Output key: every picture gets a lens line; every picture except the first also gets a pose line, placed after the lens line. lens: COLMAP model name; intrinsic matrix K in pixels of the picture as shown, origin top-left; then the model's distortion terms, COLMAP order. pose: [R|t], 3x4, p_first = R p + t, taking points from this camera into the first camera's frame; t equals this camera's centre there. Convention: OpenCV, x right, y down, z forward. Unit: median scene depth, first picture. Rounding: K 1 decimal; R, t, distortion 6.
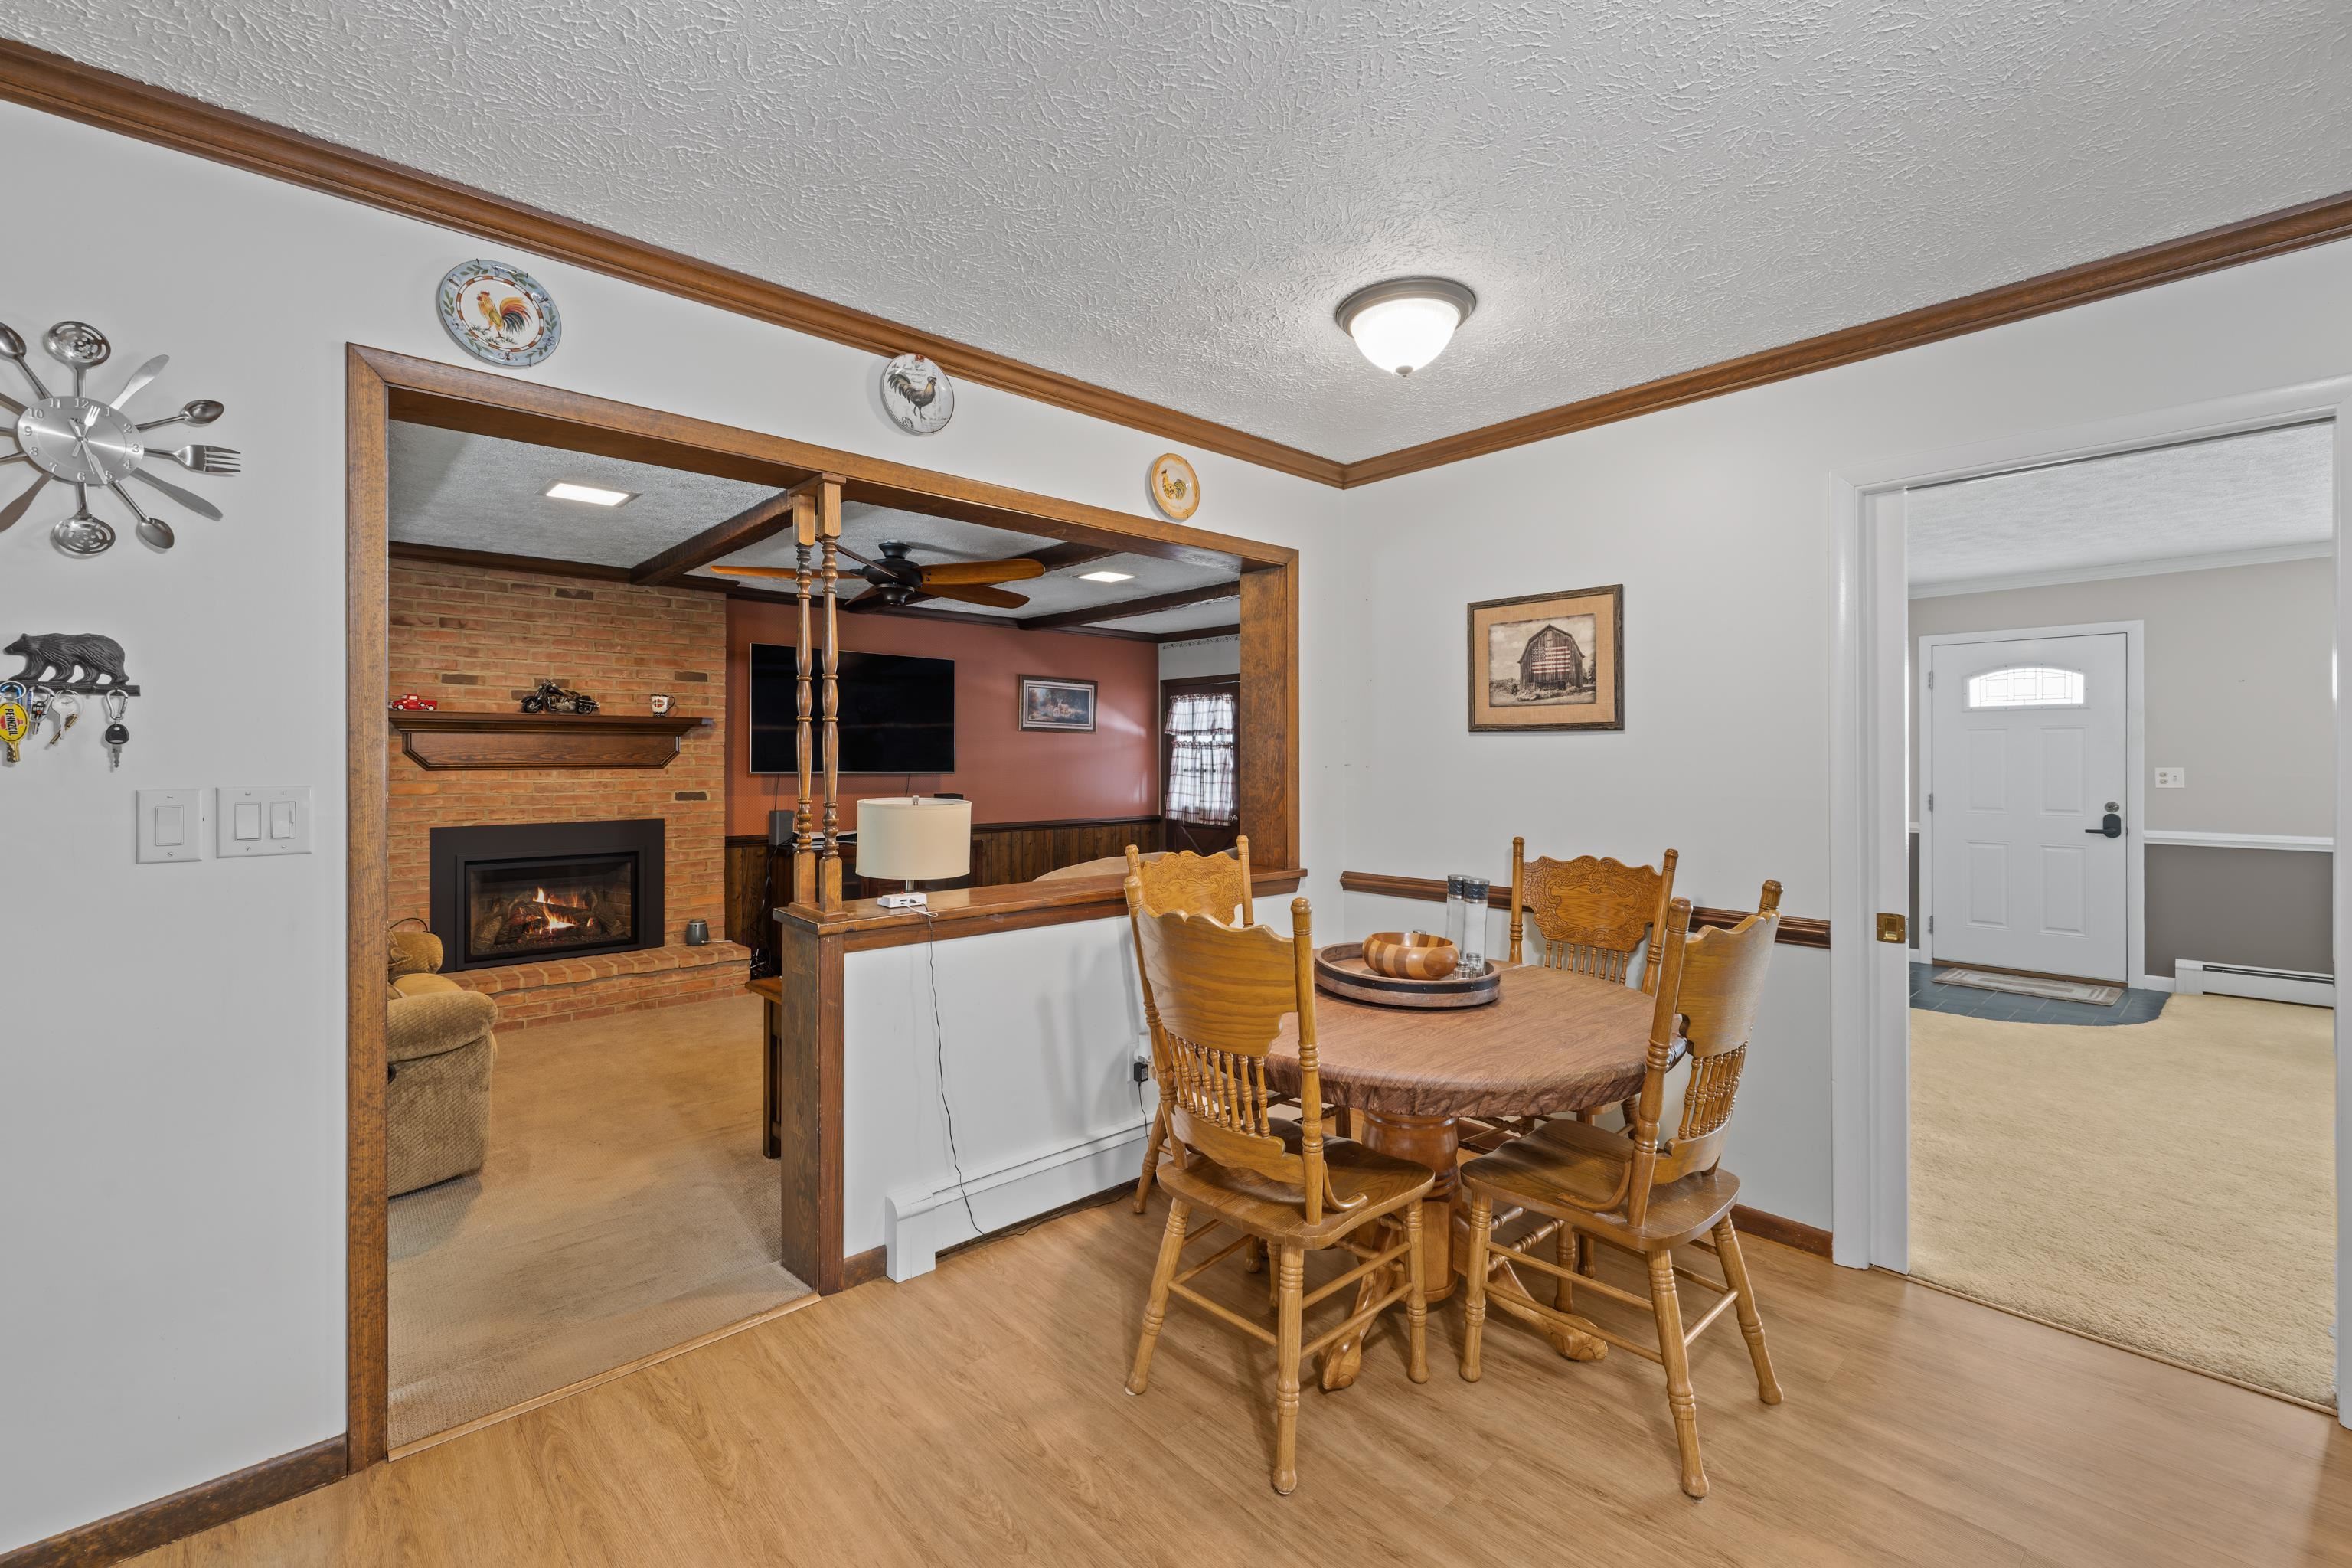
lens RADIAL K [[1002.7, 0, 1132.2], [0, 1002.7, 756.6], [0, 0, 1]] dist [-0.003945, 0.000811]
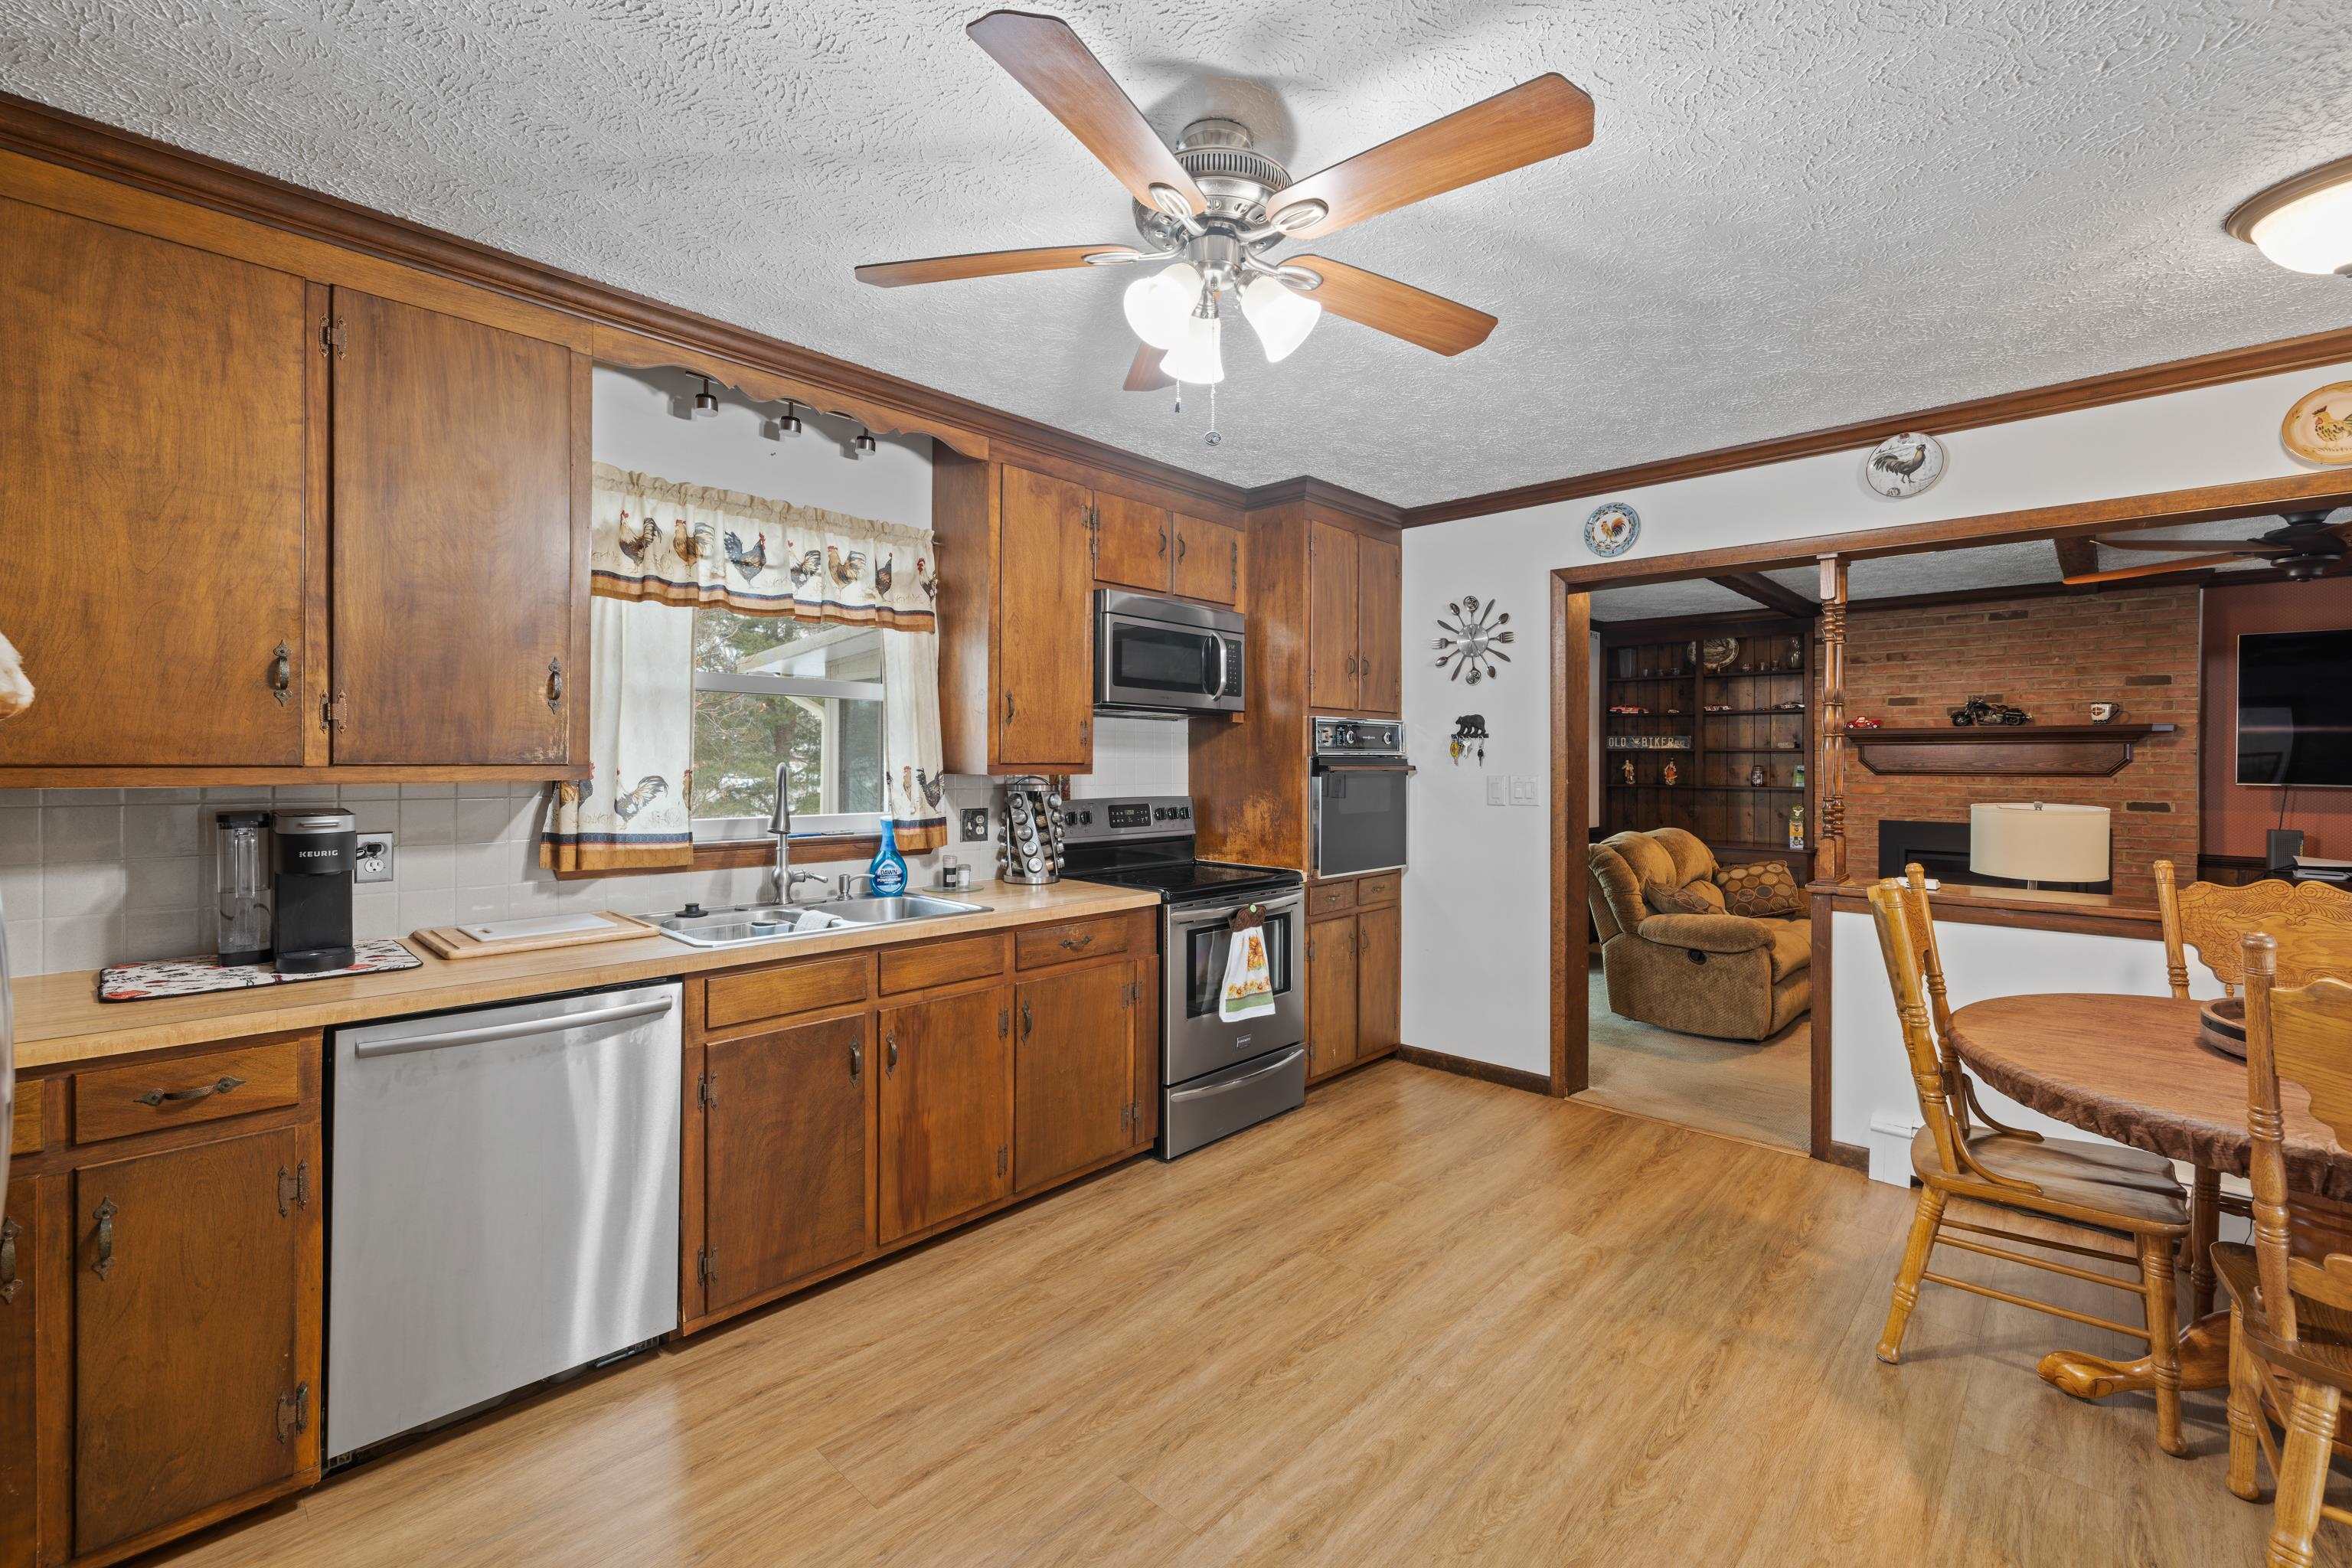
lens RADIAL K [[1002.7, 0, 1187.1], [0, 1002.7, 763.2], [0, 0, 1]] dist [-0.003945, 0.000811]
pose [[0.085370, 0.000330, -0.996349, 0.477439], [-0.002893, 0.999996, 0.000083, 0.001347], [0.996345, 0.002875, 0.085370, 0.014805]]
